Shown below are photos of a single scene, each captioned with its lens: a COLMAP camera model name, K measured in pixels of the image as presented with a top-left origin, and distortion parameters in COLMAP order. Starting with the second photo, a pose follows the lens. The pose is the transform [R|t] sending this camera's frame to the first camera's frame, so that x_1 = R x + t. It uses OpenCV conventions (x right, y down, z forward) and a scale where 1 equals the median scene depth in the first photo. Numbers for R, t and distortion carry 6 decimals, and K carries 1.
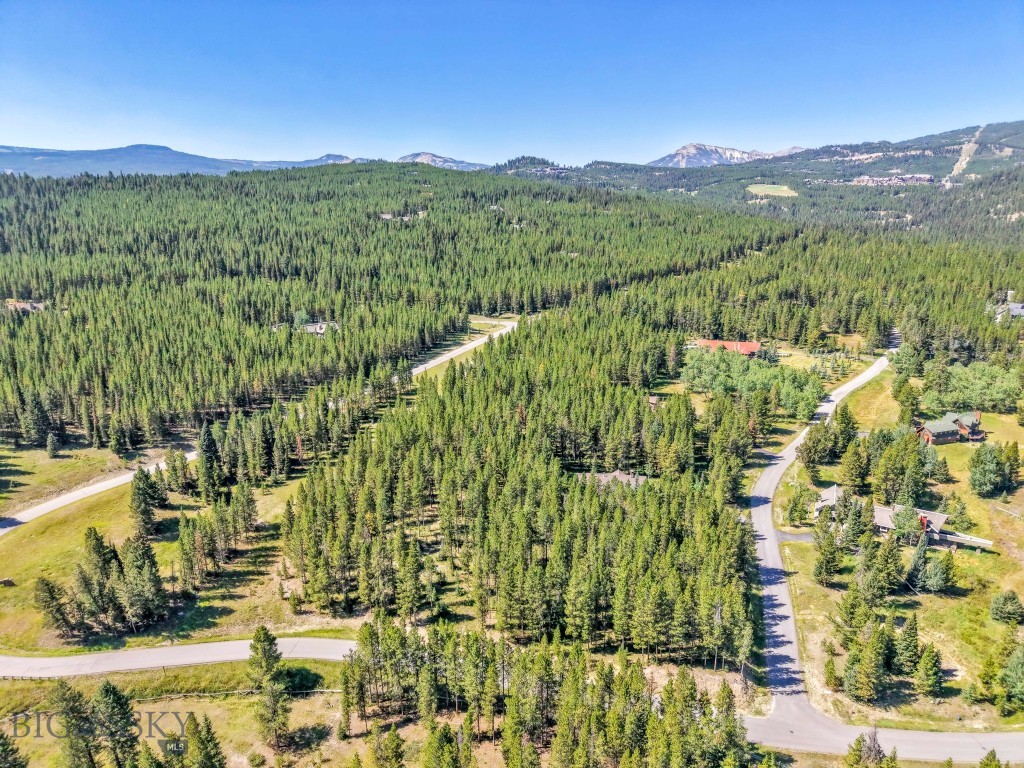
lens RADIAL K [[686.8, 0, 513.1], [0, 686.8, 388.2], [0, 0, 1]] dist [0.020345, -0.017386]
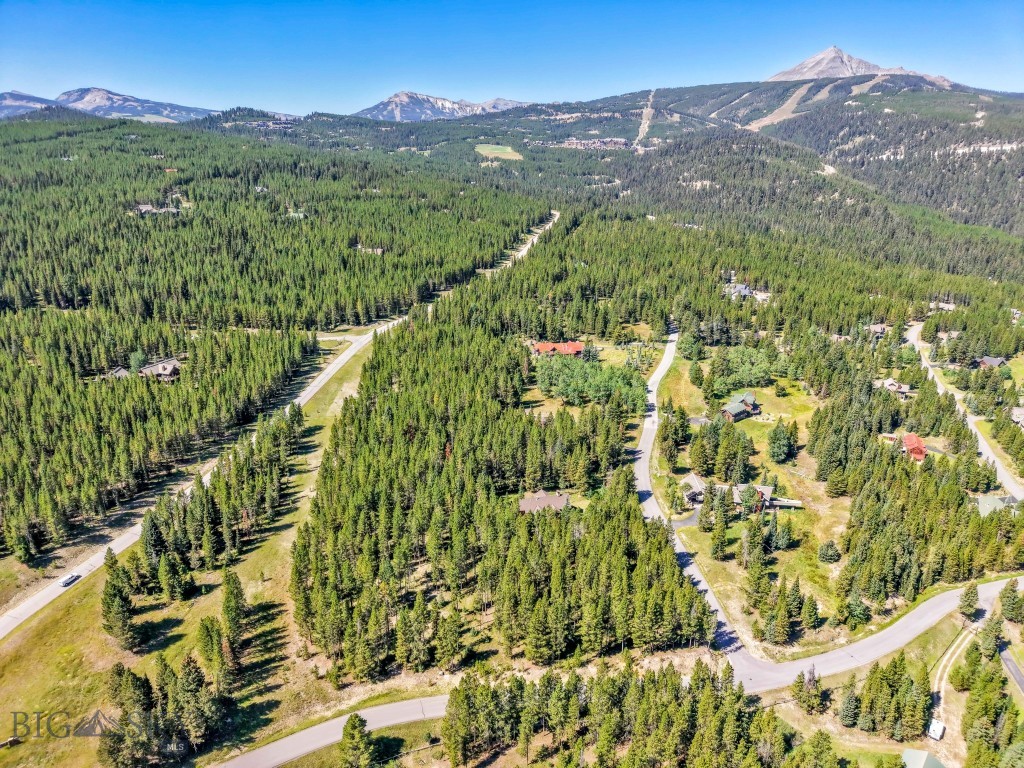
lens RADIAL K [[686.8, 0, 513.1], [0, 686.8, 388.2], [0, 0, 1]] dist [0.020345, -0.017386]
pose [[0.923096, -0.115622, 0.366777, -0.297032], [0.088788, 0.992042, 0.089269, -0.160798], [-0.374179, -0.049839, 0.926016, -0.068878]]
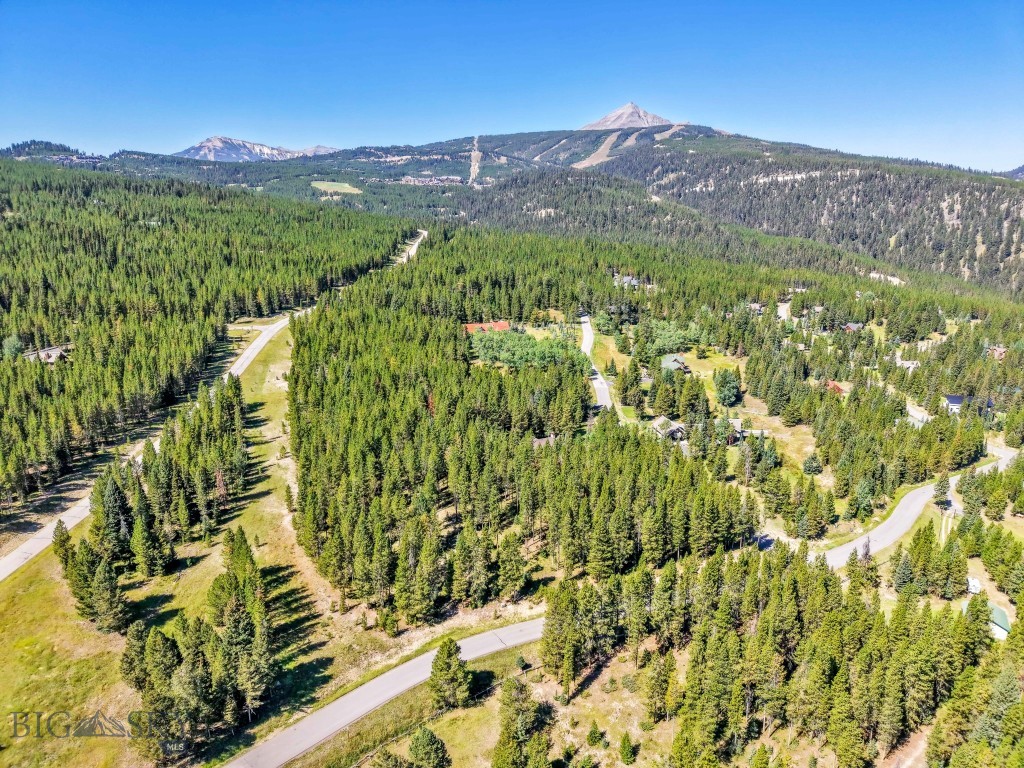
lens RADIAL K [[686.8, 0, 513.1], [0, 686.8, 388.2], [0, 0, 1]] dist [0.020345, -0.017386]
pose [[0.802109, -0.152704, 0.577324, -0.493535], [0.149988, 0.987280, 0.052751, -0.022278], [-0.578036, 0.044279, 0.814809, 0.095040]]
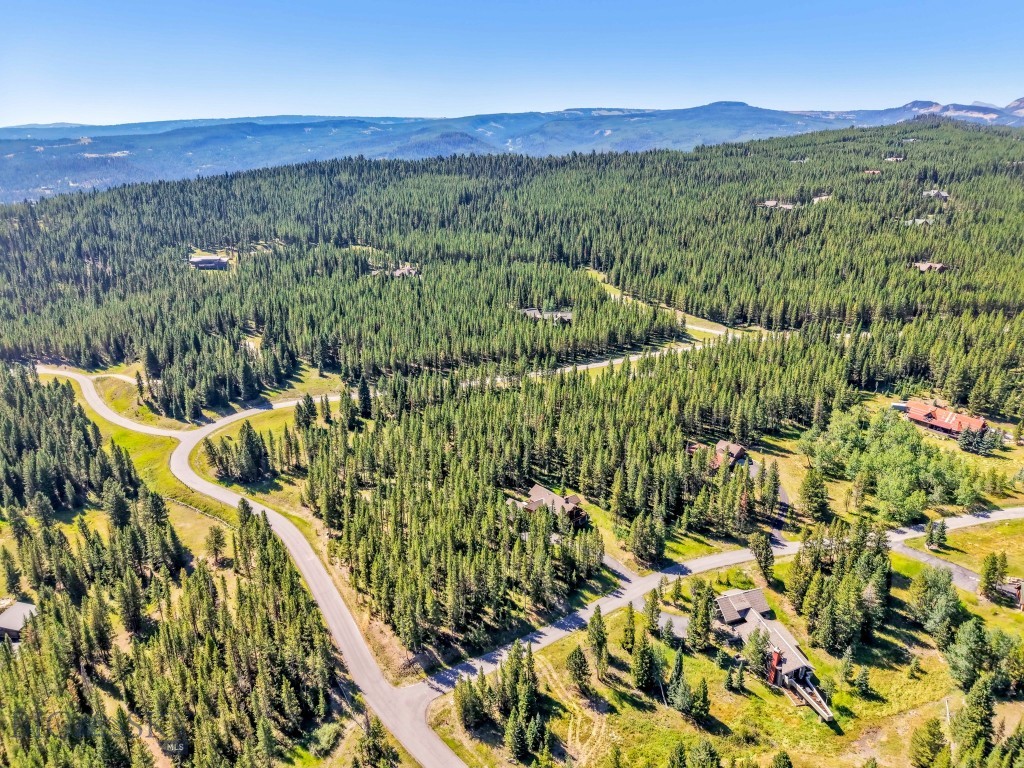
lens RADIAL K [[686.8, 0, 513.1], [0, 686.8, 388.2], [0, 0, 1]] dist [0.020345, -0.017386]
pose [[0.720255, 0.223434, -0.656741, 0.750088], [-0.179963, 0.974481, 0.134167, -0.173793], [0.669959, 0.021554, 0.742085, 0.100845]]
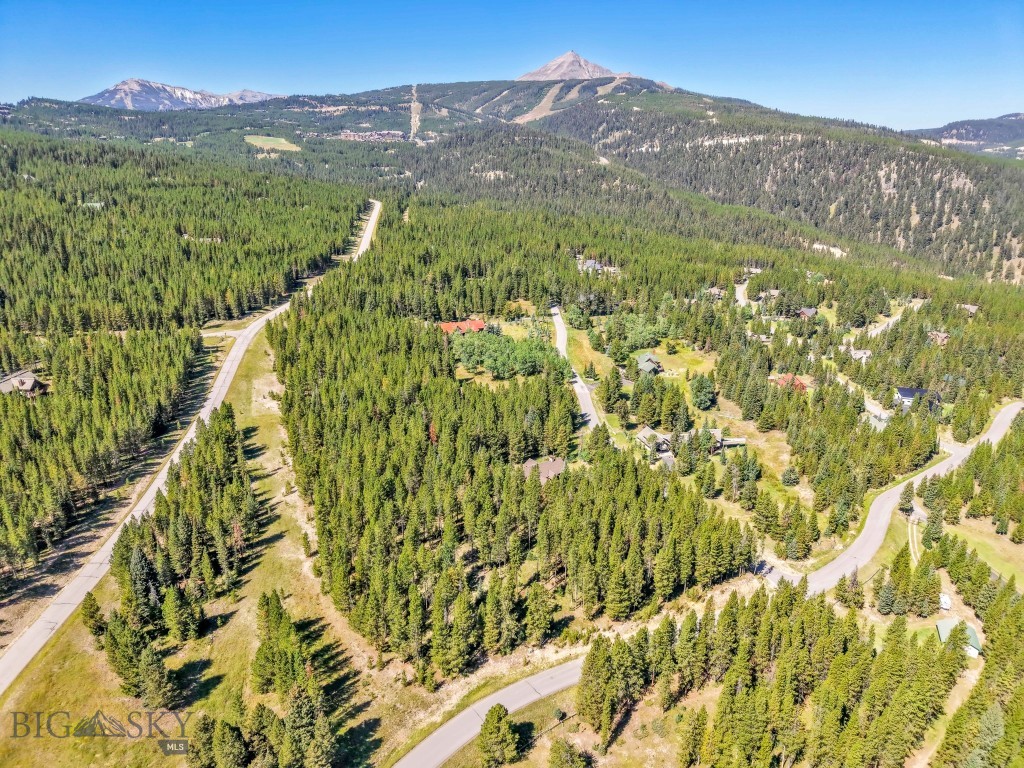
lens RADIAL K [[686.8, 0, 513.1], [0, 686.8, 388.2], [0, 0, 1]] dist [0.020345, -0.017386]
pose [[0.748466, -0.206830, 0.630095, -0.555994], [0.158923, 0.978376, 0.132375, -0.151197], [-0.643850, 0.001059, 0.765151, 0.127906]]
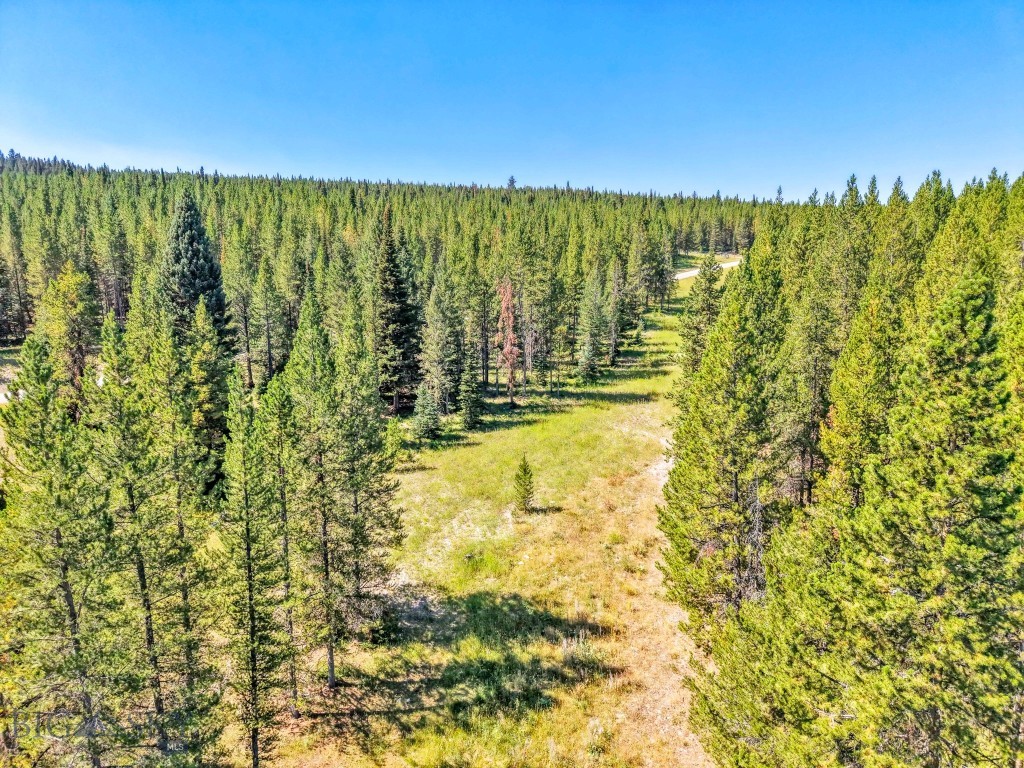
lens RADIAL K [[686.8, 0, 513.1], [0, 686.8, 388.2], [0, 0, 1]] dist [0.020345, -0.017386]
pose [[0.997142, 0.018530, -0.073246, -0.286216], [-0.025709, 0.994823, -0.098319, 0.140508], [0.071045, 0.099922, 0.992456, 0.718168]]
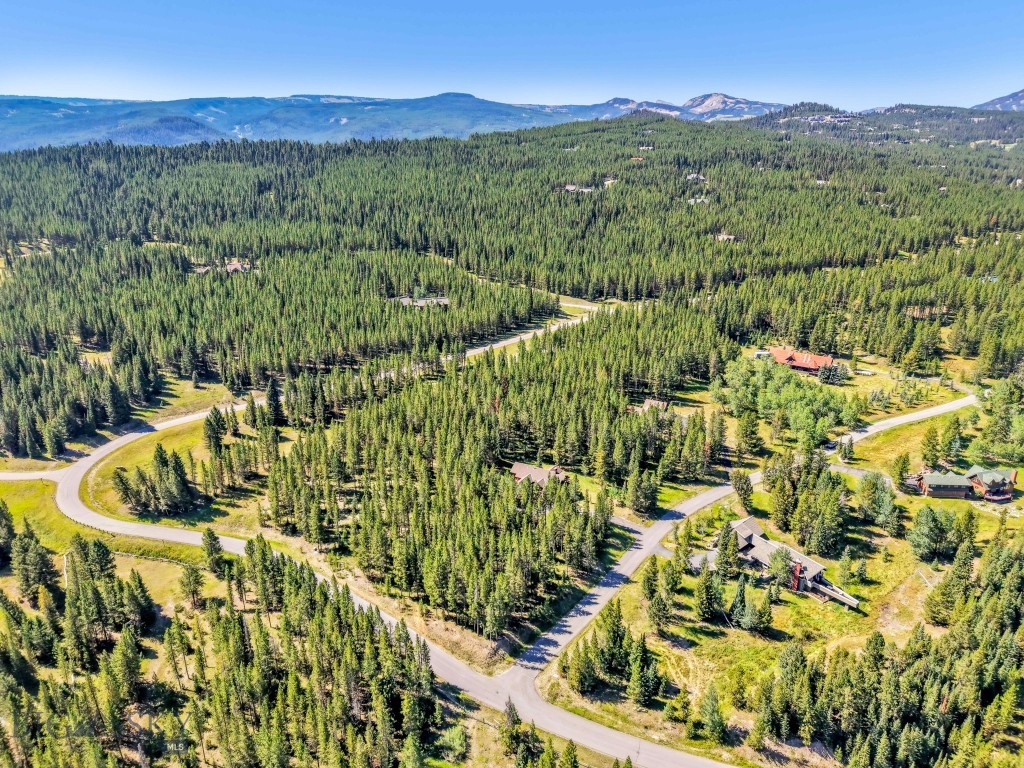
lens RADIAL K [[686.8, 0, 513.1], [0, 686.8, 388.2], [0, 0, 1]] dist [0.020345, -0.017386]
pose [[0.921536, 0.134522, -0.364245, 0.475393], [-0.106165, 0.989617, 0.096888, -0.109636], [0.373497, -0.050616, 0.926250, -0.085750]]
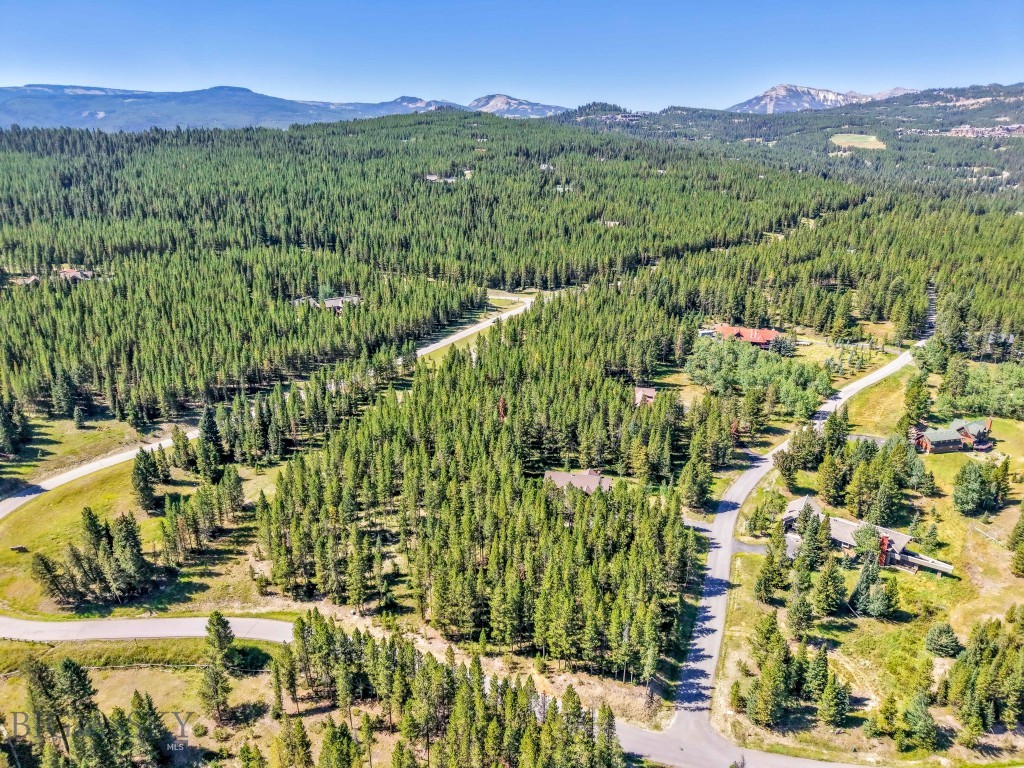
lens RADIAL K [[686.8, 0, 513.1], [0, 686.8, 388.2], [0, 0, 1]] dist [0.020345, -0.017386]
pose [[0.994352, 0.042629, -0.097195, 0.130087], [-0.035163, 0.996390, 0.077266, -0.074221], [0.100138, -0.073412, 0.992262, -0.022599]]
